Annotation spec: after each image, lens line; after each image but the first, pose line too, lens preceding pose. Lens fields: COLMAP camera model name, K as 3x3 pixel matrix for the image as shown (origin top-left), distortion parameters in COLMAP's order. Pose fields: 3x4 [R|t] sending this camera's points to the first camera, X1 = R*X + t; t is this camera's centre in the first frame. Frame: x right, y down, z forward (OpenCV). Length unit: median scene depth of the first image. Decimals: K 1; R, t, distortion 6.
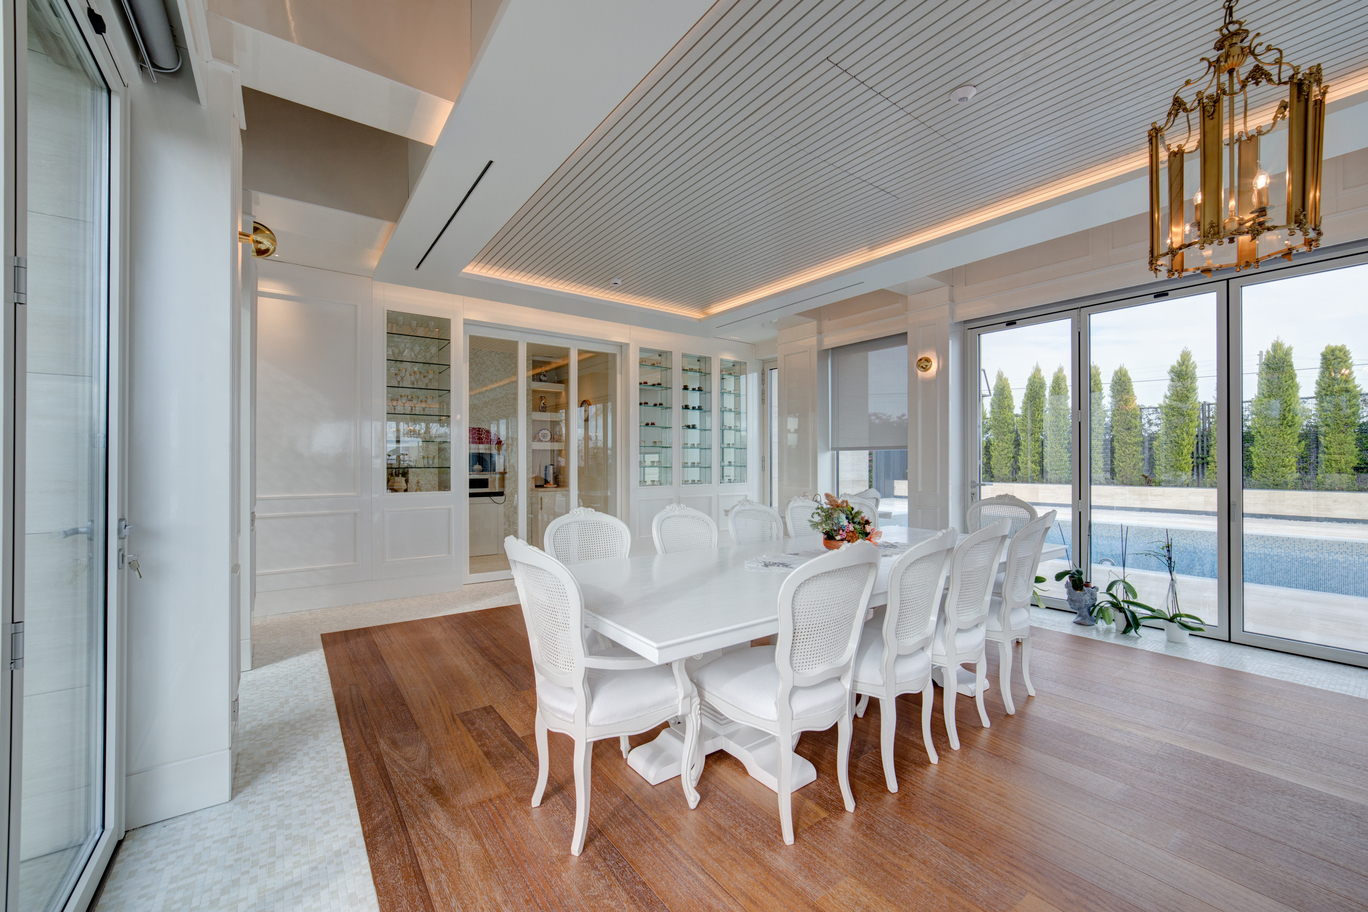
lens RADIAL K [[541.3, 0, 684.0], [0, 541.3, 456.0], [0, 0, 1]] dist [-0.002750, -0.000130]
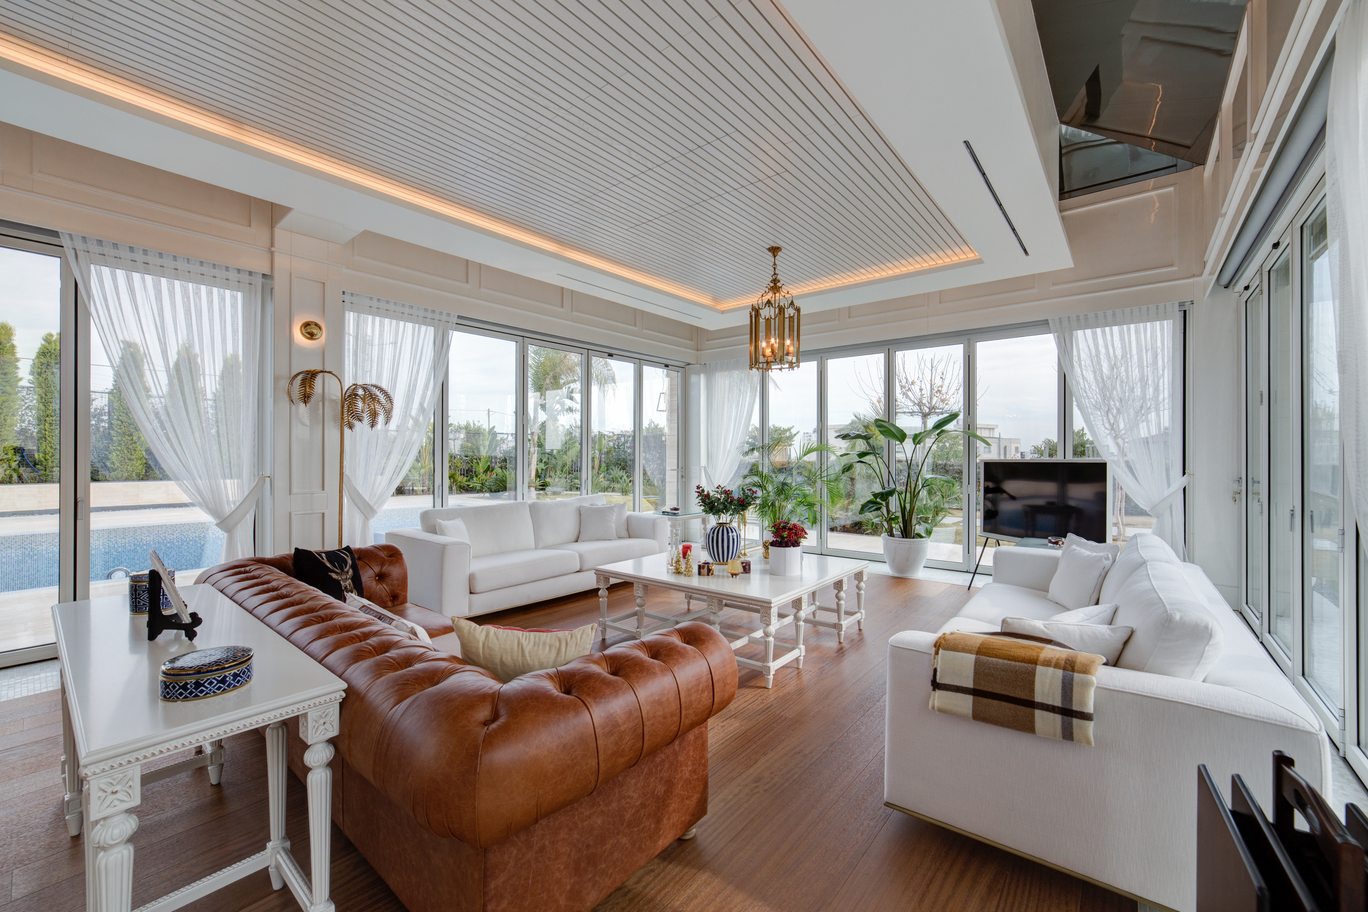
lens RADIAL K [[541.3, 0, 684.0], [0, 541.3, 456.0], [0, 0, 1]] dist [-0.002750, -0.000130]
pose [[-0.238859, -0.001952, 0.971052, -0.137871], [-0.012366, 0.999923, -0.001032, 0.002990], [-0.970976, -0.012255, -0.238865, 0.212438]]
